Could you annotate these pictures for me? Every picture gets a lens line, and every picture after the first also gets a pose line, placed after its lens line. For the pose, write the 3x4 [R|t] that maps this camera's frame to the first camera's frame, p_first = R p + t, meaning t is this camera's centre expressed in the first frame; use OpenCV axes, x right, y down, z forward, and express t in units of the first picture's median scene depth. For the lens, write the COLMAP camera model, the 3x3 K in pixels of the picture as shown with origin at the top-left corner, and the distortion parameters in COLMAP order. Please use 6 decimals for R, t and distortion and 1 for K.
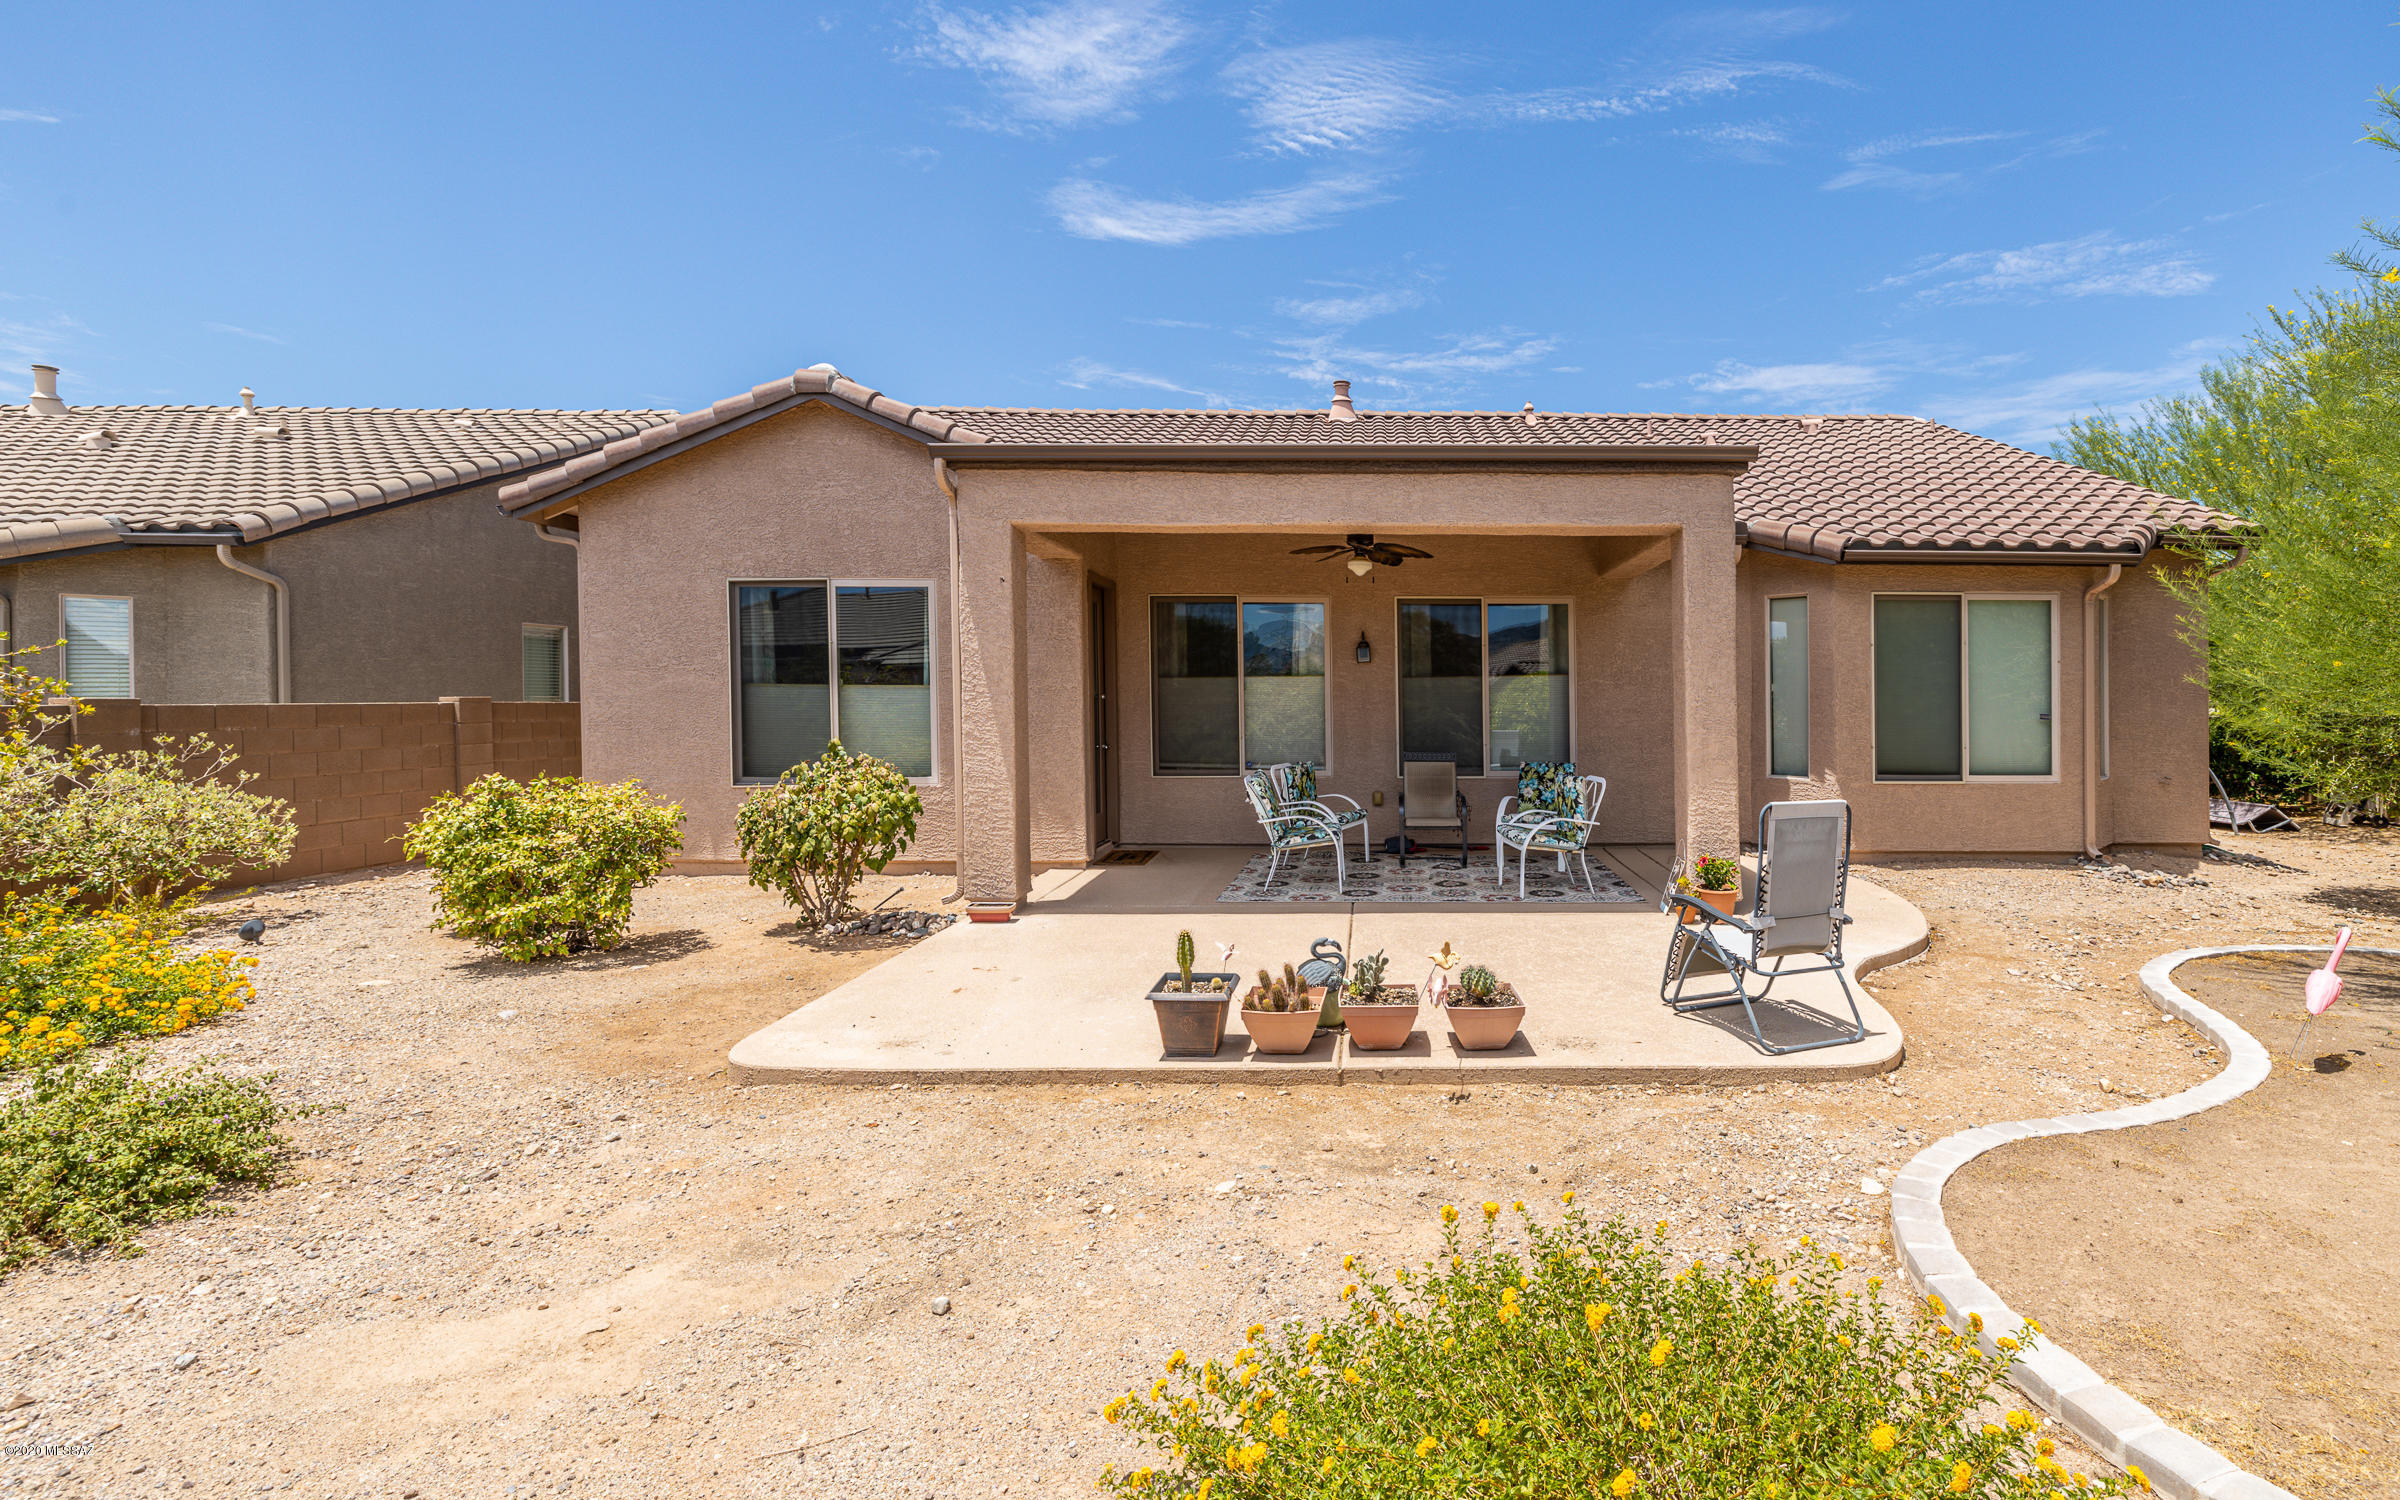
lens RADIAL K [[1043.3, 0, 1200.0], [0, 1043.3, 750.0], [0, 0, 1]] dist [0.001746, 0.000110]
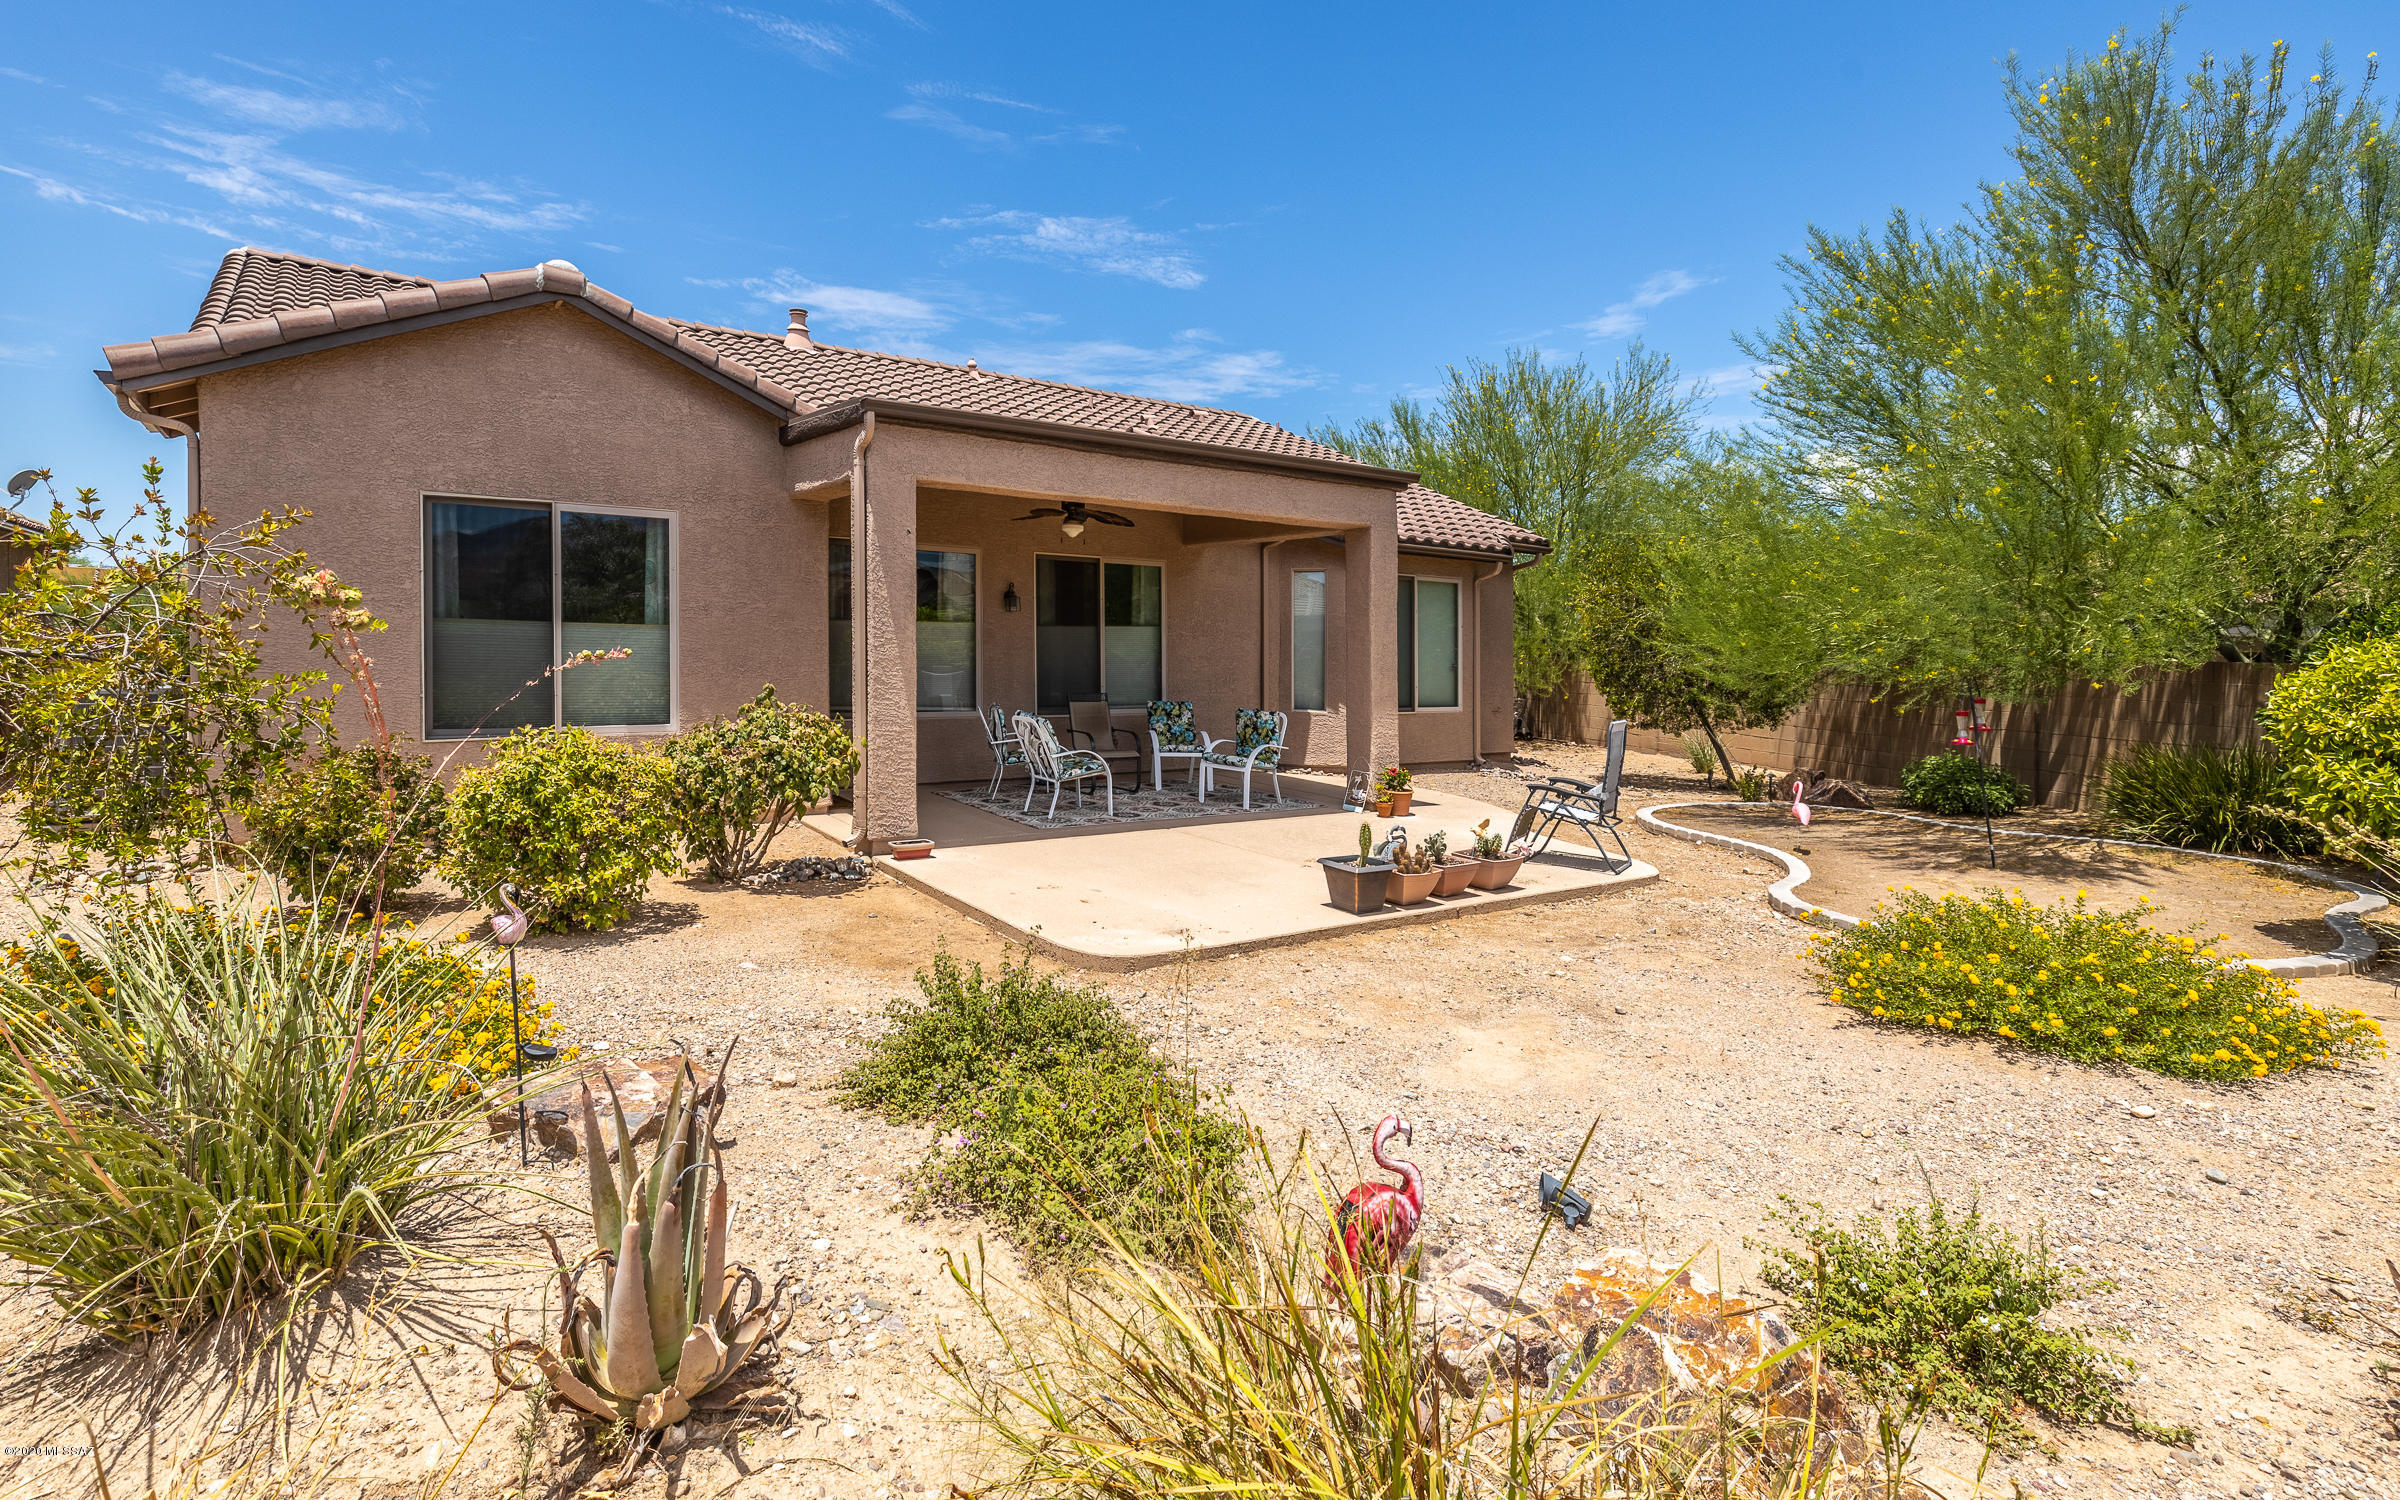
lens RADIAL K [[1031.2, 0, 1190.5], [0, 1031.2, 691.1], [0, 0, 1]] dist [0.001212, -0.000096]
pose [[0.857368, -0.006433, 0.514664, -0.342646], [0.006221, 0.999978, 0.002137, -0.002732], [-0.514666, 0.001369, 0.857390, -0.023601]]
